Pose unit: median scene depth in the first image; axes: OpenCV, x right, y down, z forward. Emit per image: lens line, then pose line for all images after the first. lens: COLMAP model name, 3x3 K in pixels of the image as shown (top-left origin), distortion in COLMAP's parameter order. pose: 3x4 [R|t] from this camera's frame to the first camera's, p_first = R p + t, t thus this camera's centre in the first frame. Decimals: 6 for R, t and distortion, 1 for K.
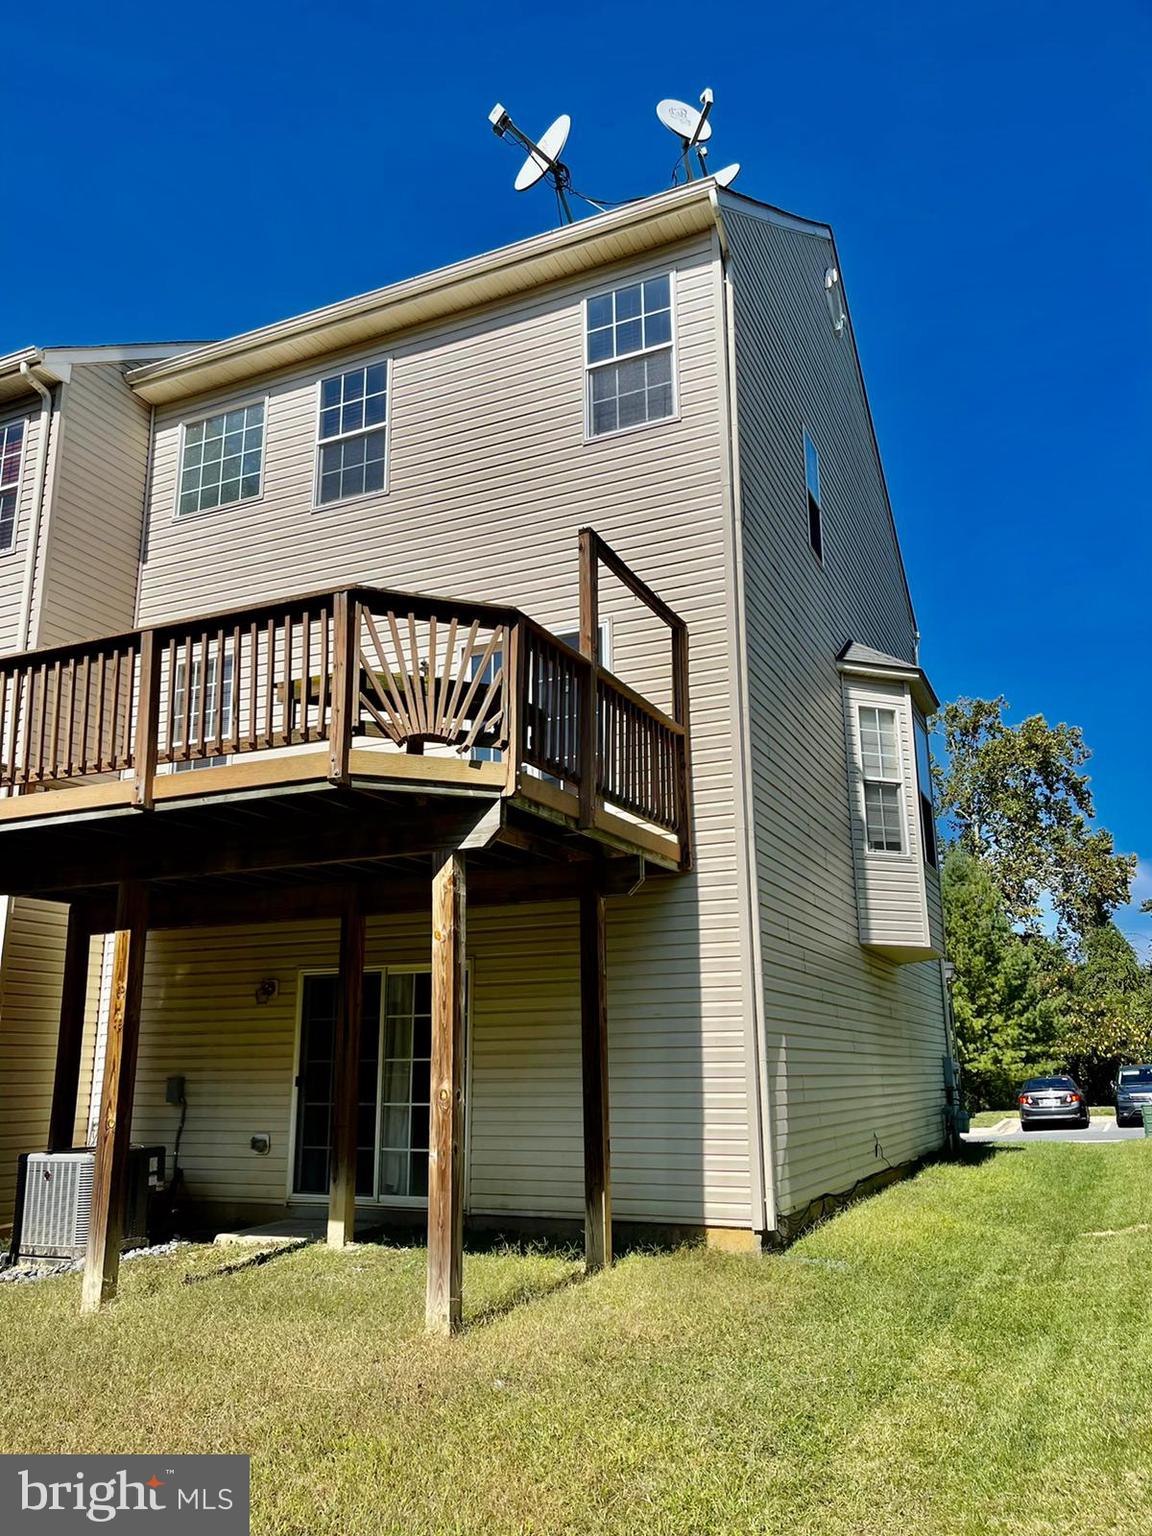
lens RADIAL K [[1161.6, 0, 562.0], [0, 1161.6, 771.9], [0, 0, 1]] dist [0.053703, -0.056678]
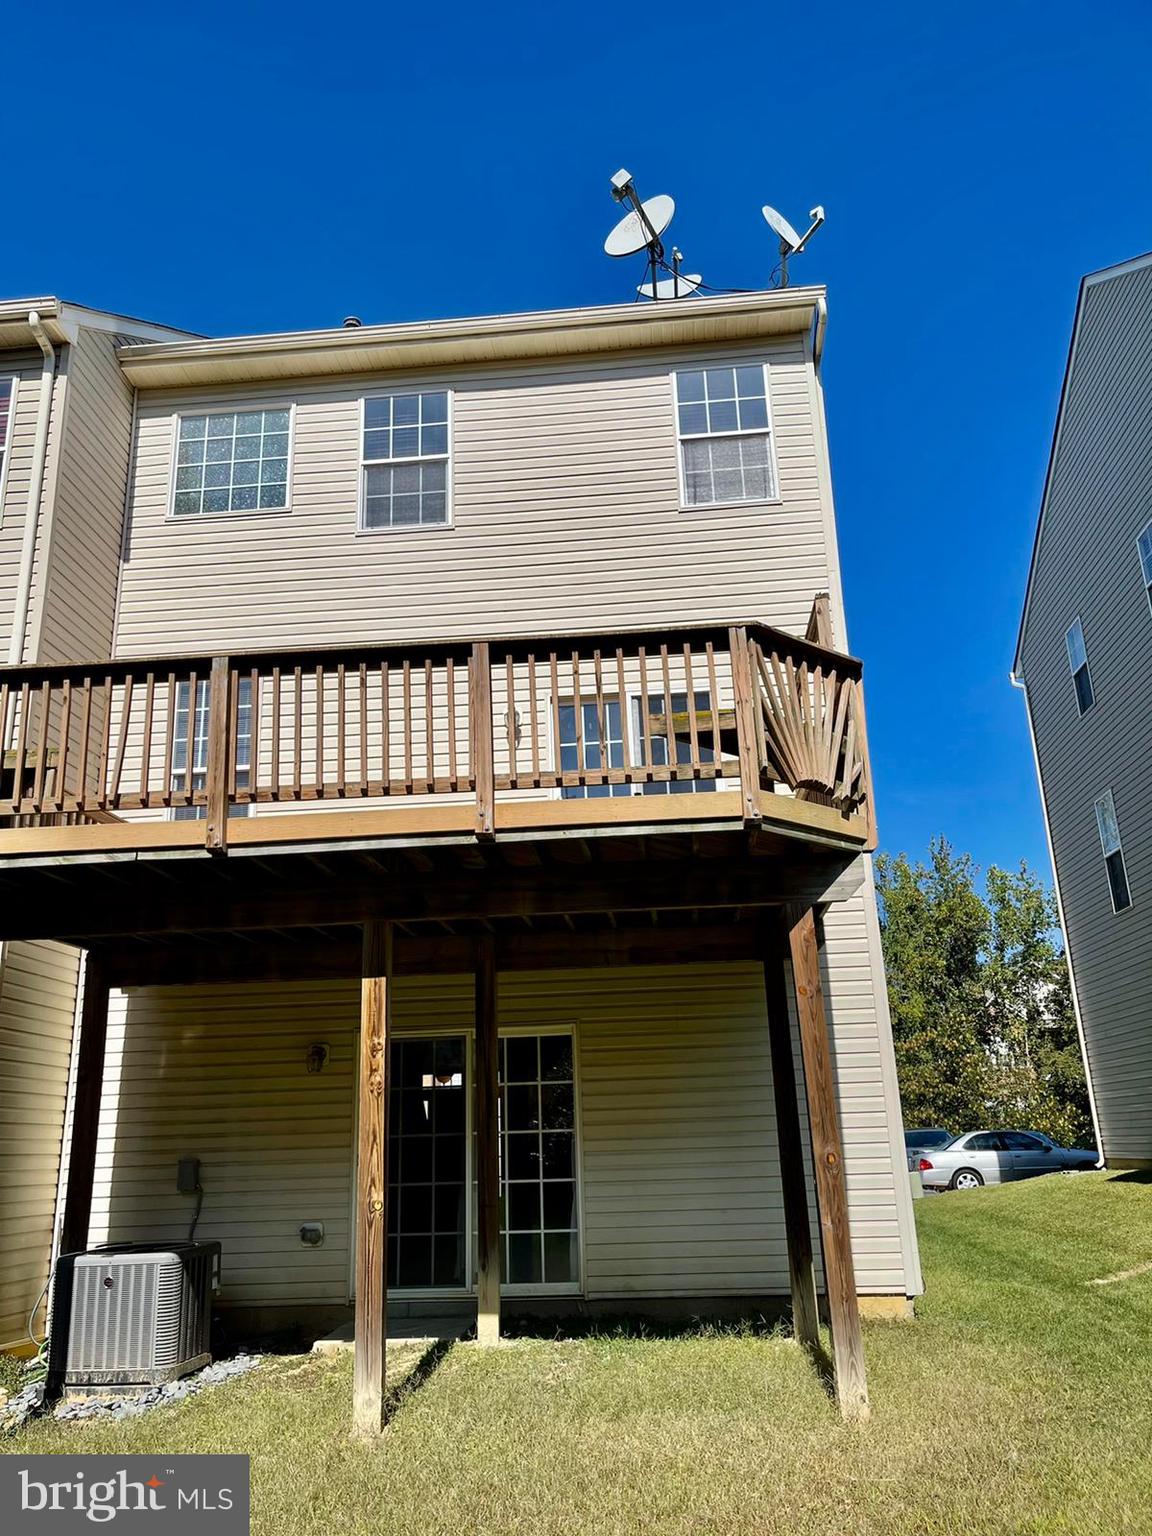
lens RADIAL K [[1161.6, 0, 570.5], [0, 1161.6, 769.1], [0, 0, 1]] dist [0.053703, -0.056678]
pose [[0.940168, 0.086148, 0.329640, -0.377396], [-0.062831, 0.994751, -0.080767, 0.029661], [-0.334868, 0.055223, 0.940645, 0.089918]]
